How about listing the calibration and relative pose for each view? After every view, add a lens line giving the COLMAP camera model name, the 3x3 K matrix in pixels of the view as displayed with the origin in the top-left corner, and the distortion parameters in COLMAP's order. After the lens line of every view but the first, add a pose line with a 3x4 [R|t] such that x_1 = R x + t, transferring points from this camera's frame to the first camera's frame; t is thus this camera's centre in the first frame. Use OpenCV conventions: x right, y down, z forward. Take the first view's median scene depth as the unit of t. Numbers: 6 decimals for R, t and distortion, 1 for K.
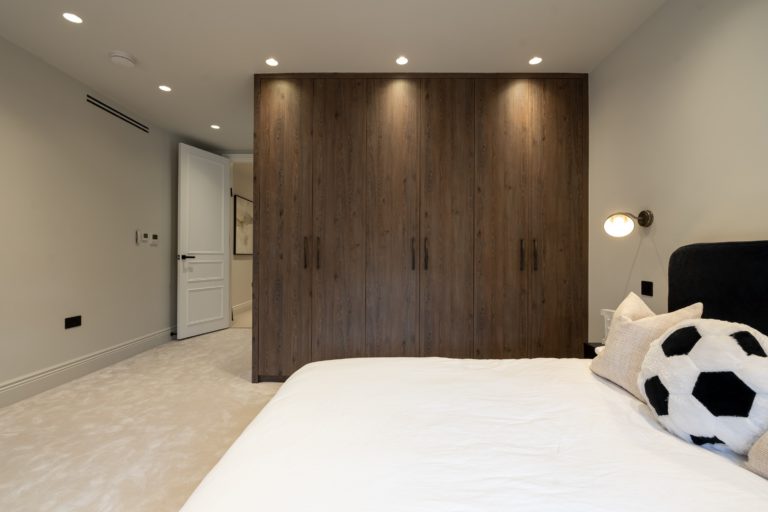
lens RADIAL K [[329.7, 0, 370.1], [0, 329.7, 254.3], [0, 0, 1]] dist [-0.007881, -0.000893]
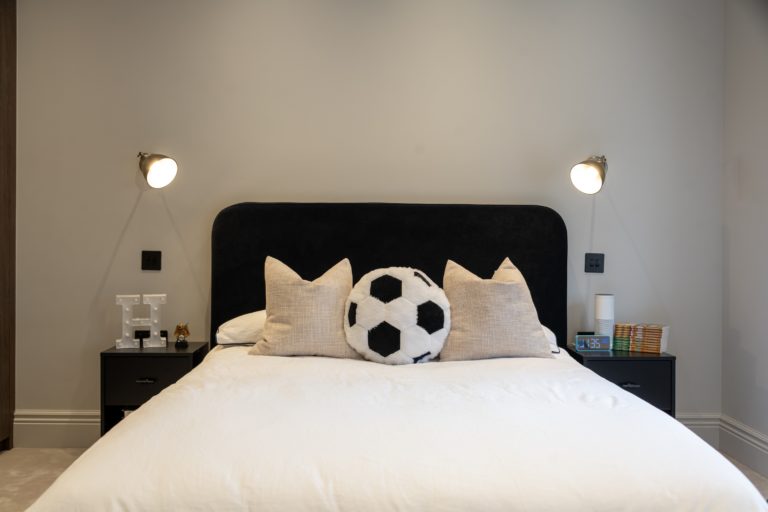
lens RADIAL K [[748.8, 0, 393.6], [0, 748.8, 238.8], [0, 0, 1]] dist [-0.021311, 0.000000]
pose [[-0.070366, -0.008631, 0.997484, -0.640104], [-0.020790, 0.999758, 0.007184, 0.023923], [-0.997305, -0.020232, -0.070528, 0.432365]]
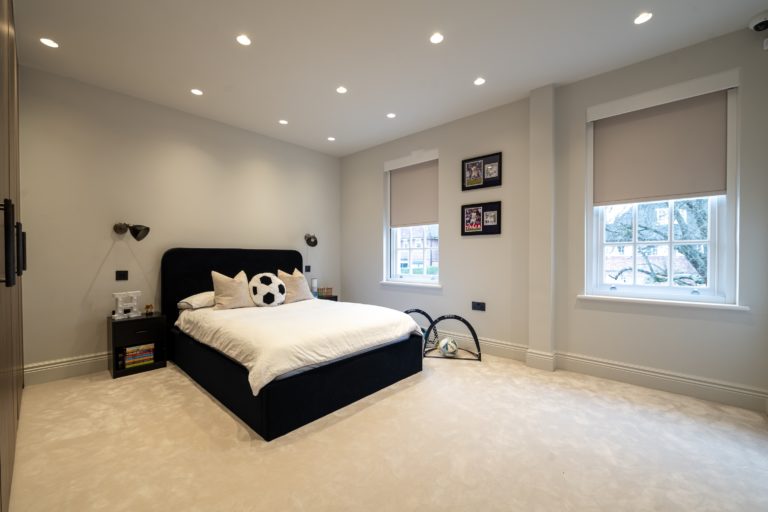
lens RADIAL K [[308.7, 0, 387.1], [0, 308.7, 256.8], [0, 0, 1]] dist [-0.005220, -0.001894]
pose [[-0.774159, -0.008182, 0.632939, -0.737517], [-0.012615, 0.999917, -0.002505, 0.004791], [-0.632866, -0.009924, -0.774198, 0.987619]]
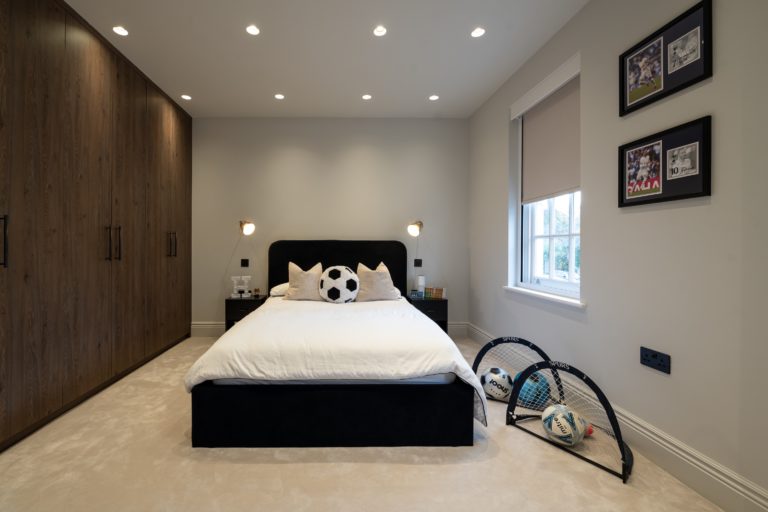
lens RADIAL K [[329.7, 0, 346.2], [0, 329.7, 243.7], [0, 0, 1]] dist [-0.007881, -0.000893]
pose [[-0.061814, 0.002281, 0.998085, -0.798336], [-0.013715, 0.999901, -0.003135, -0.006329], [-0.997993, -0.013882, -0.061777, 0.402860]]
